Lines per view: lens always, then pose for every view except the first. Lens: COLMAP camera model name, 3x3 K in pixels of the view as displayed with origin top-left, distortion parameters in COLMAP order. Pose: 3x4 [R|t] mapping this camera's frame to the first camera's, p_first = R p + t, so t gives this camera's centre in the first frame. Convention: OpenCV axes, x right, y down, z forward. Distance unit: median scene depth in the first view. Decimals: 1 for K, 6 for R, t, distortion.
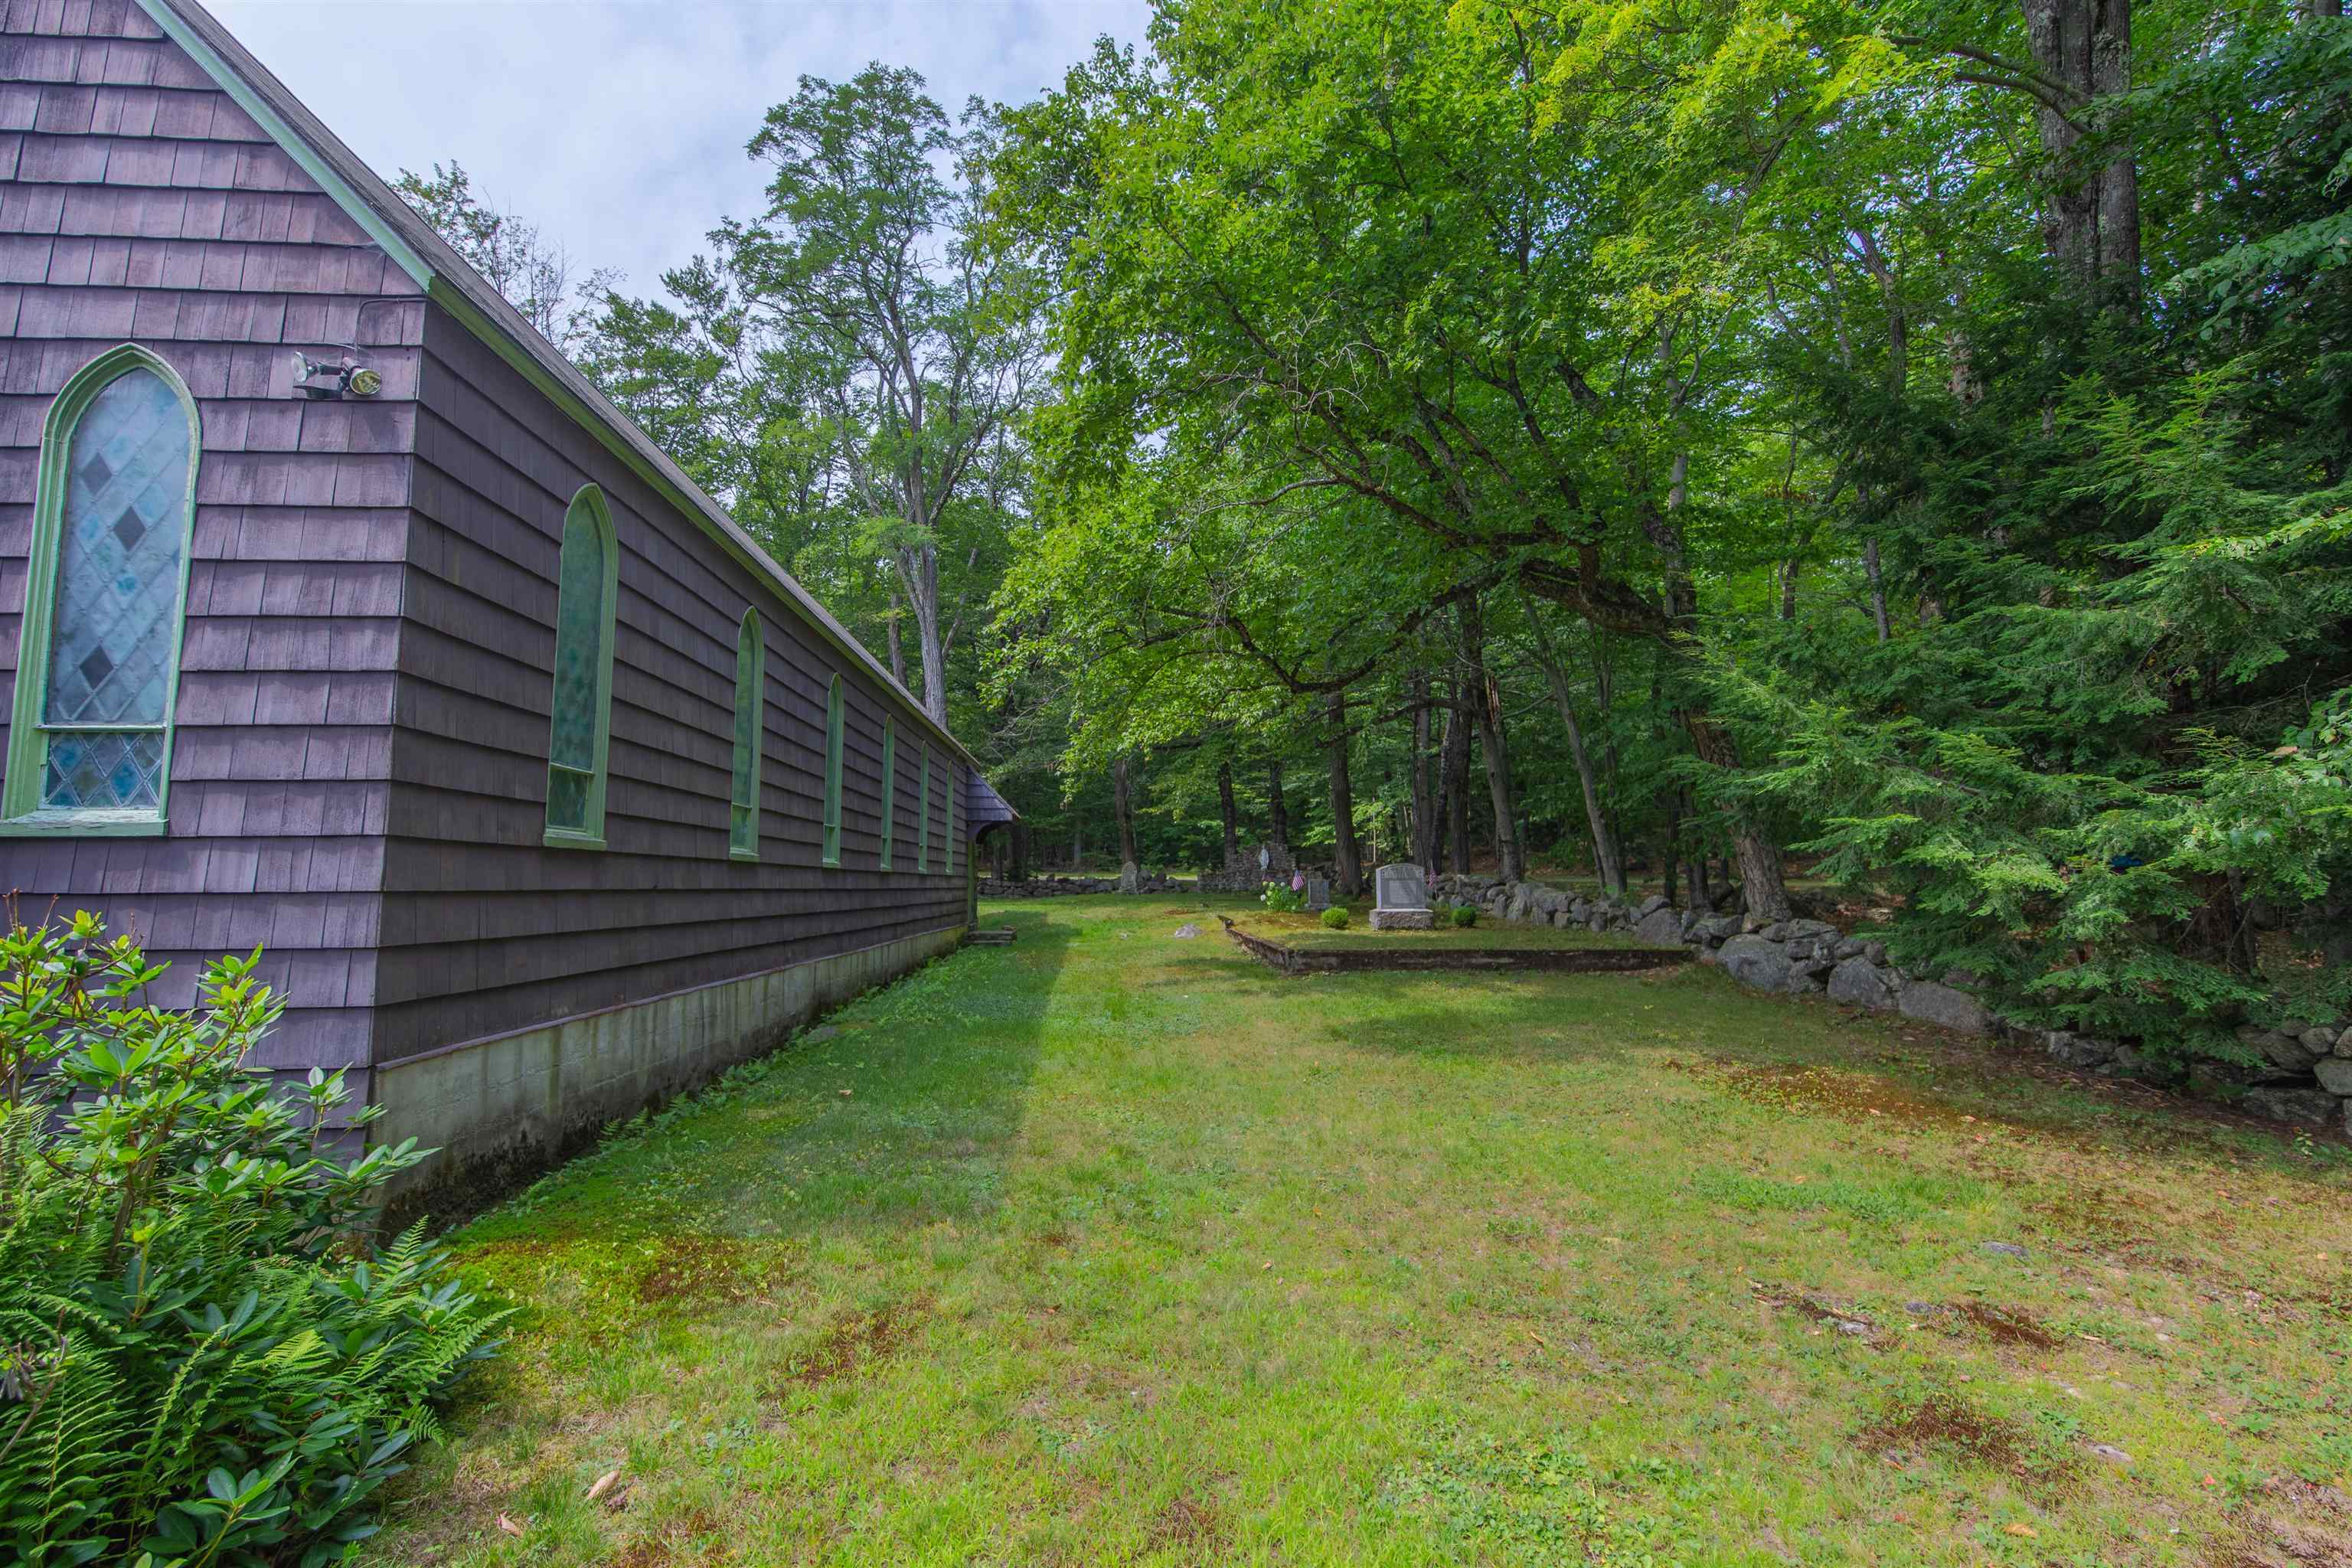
lens RADIAL K [[1022.0, 0, 1172.9], [0, 1022.0, 777.6], [0, 0, 1]] dist [0.002419, -0.000160]
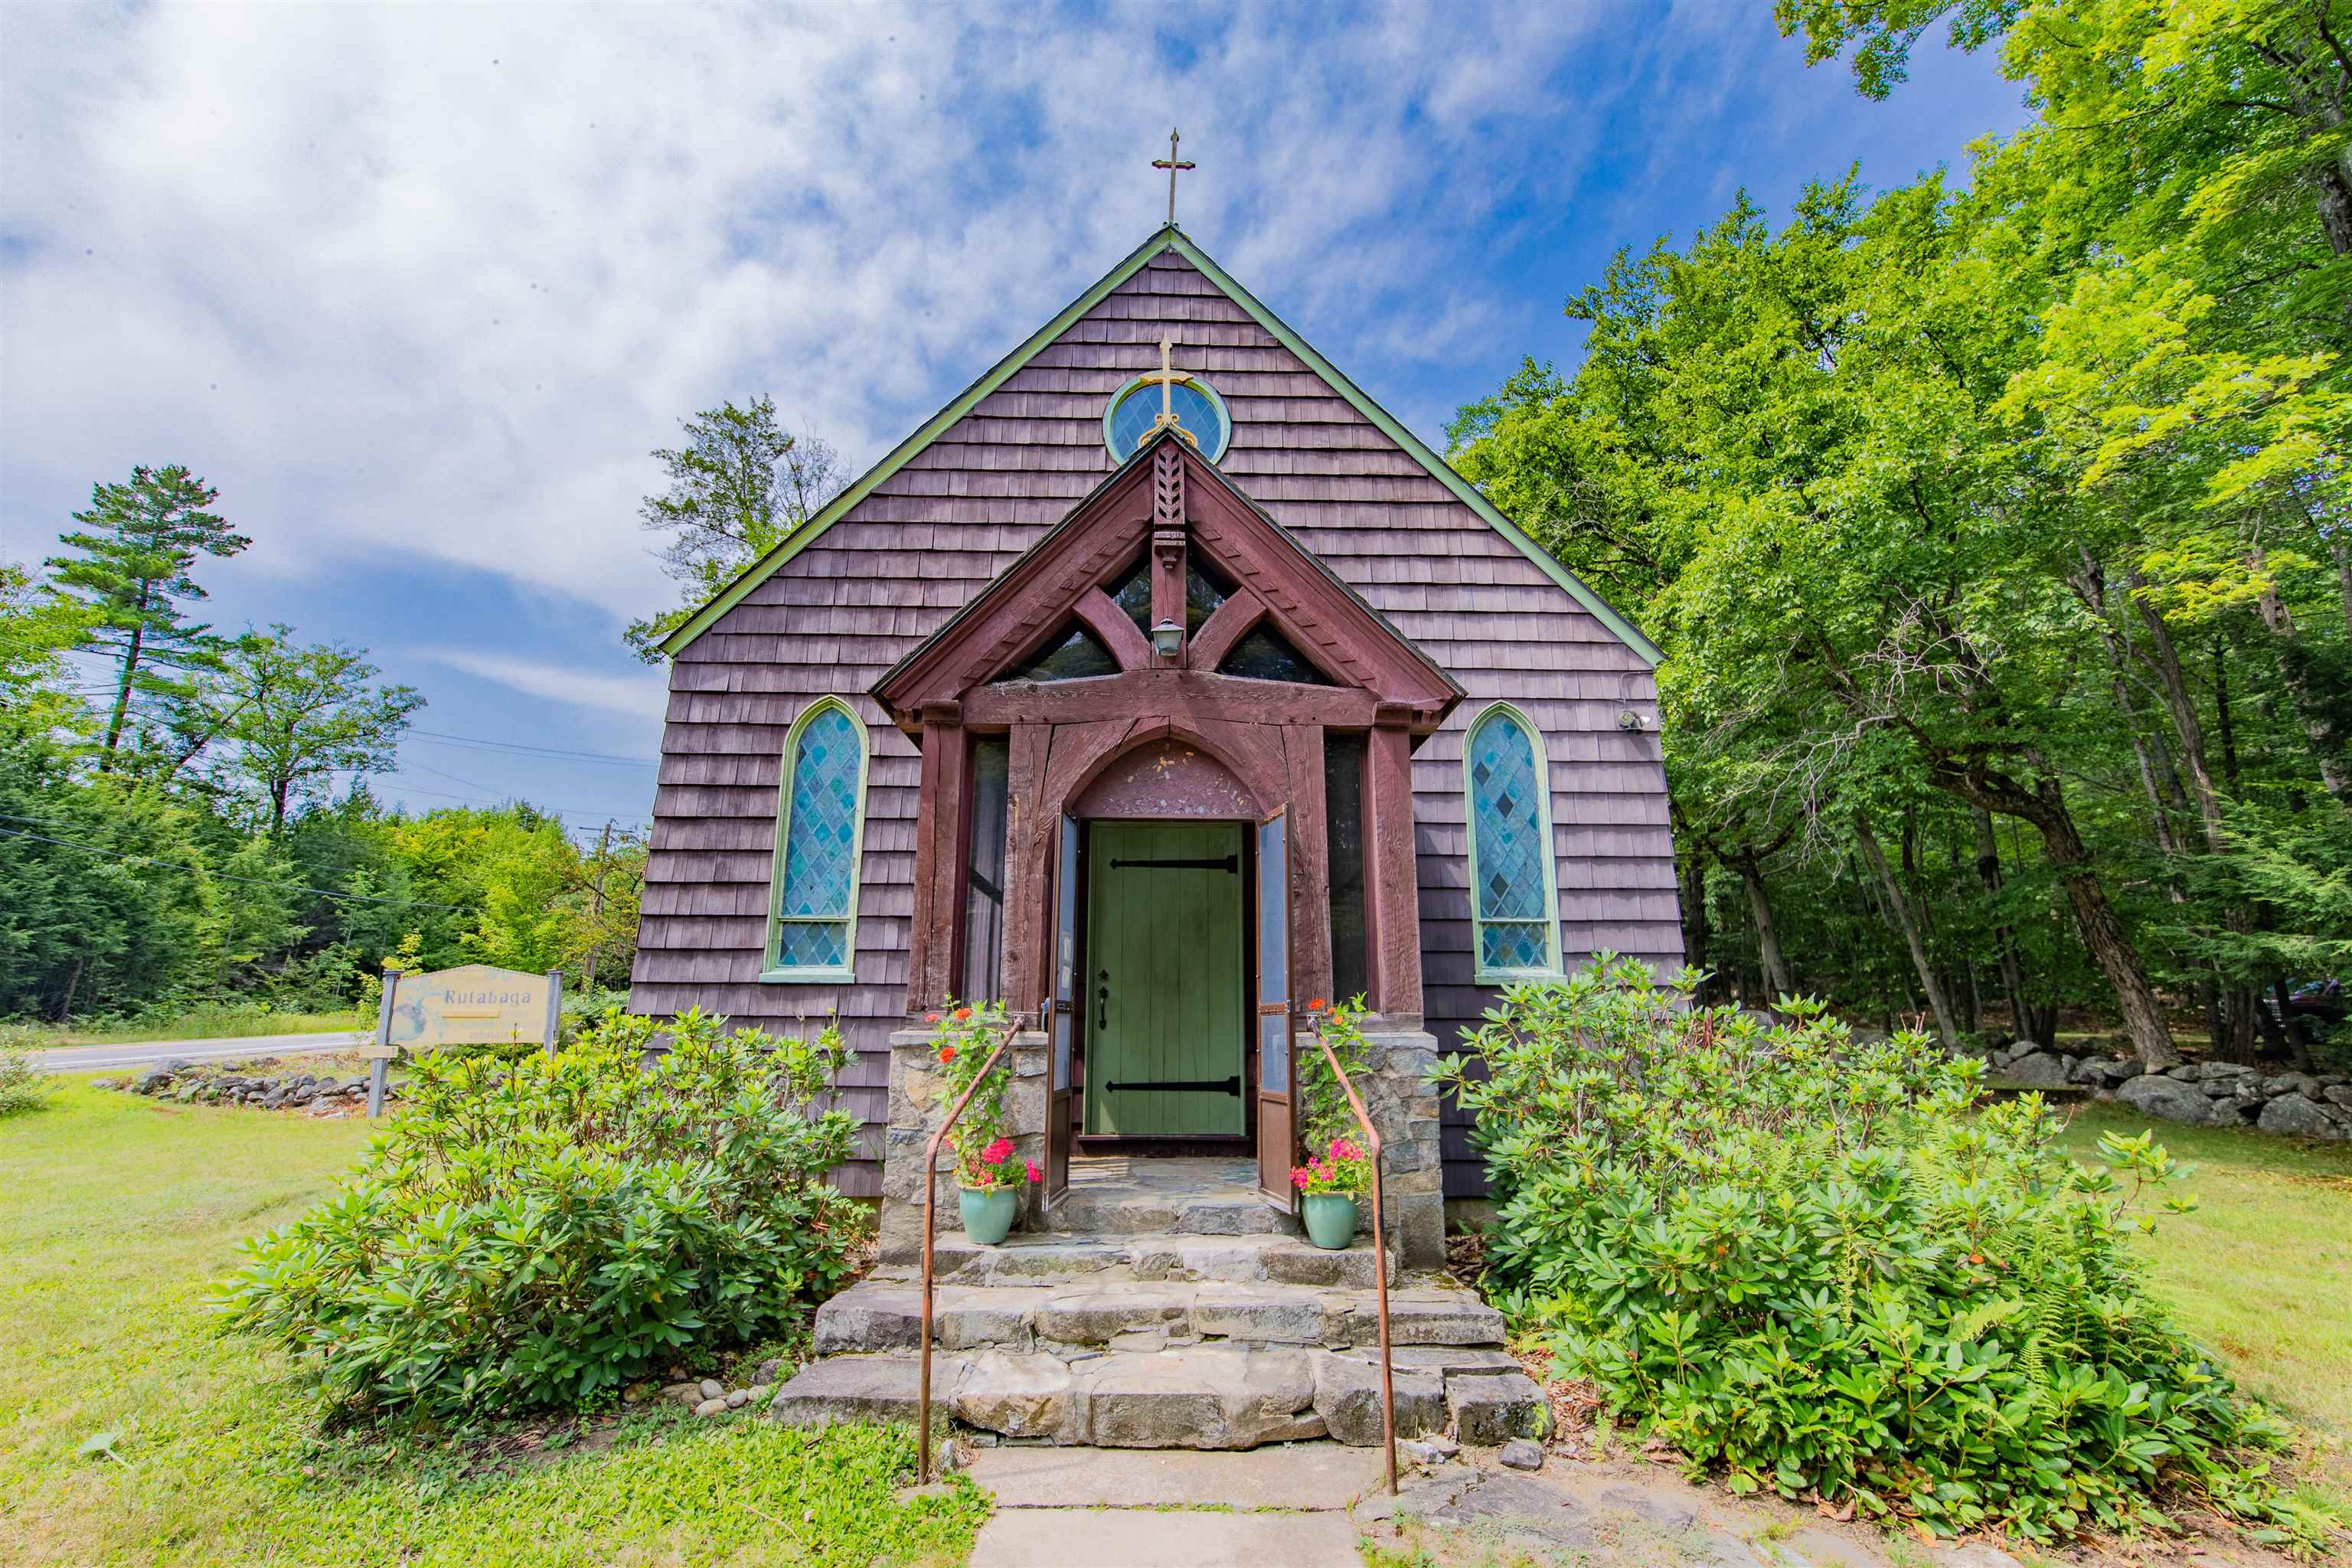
lens RADIAL K [[1022.0, 0, 1184.2], [0, 1022.0, 791.3], [0, 0, 1]] dist [0.002419, -0.000160]
pose [[0.998884, 0.000162, -0.047232, -1.444693], [-0.006082, 0.992108, -0.125236, -0.043863], [0.046839, 0.125383, 0.991002, -0.733582]]
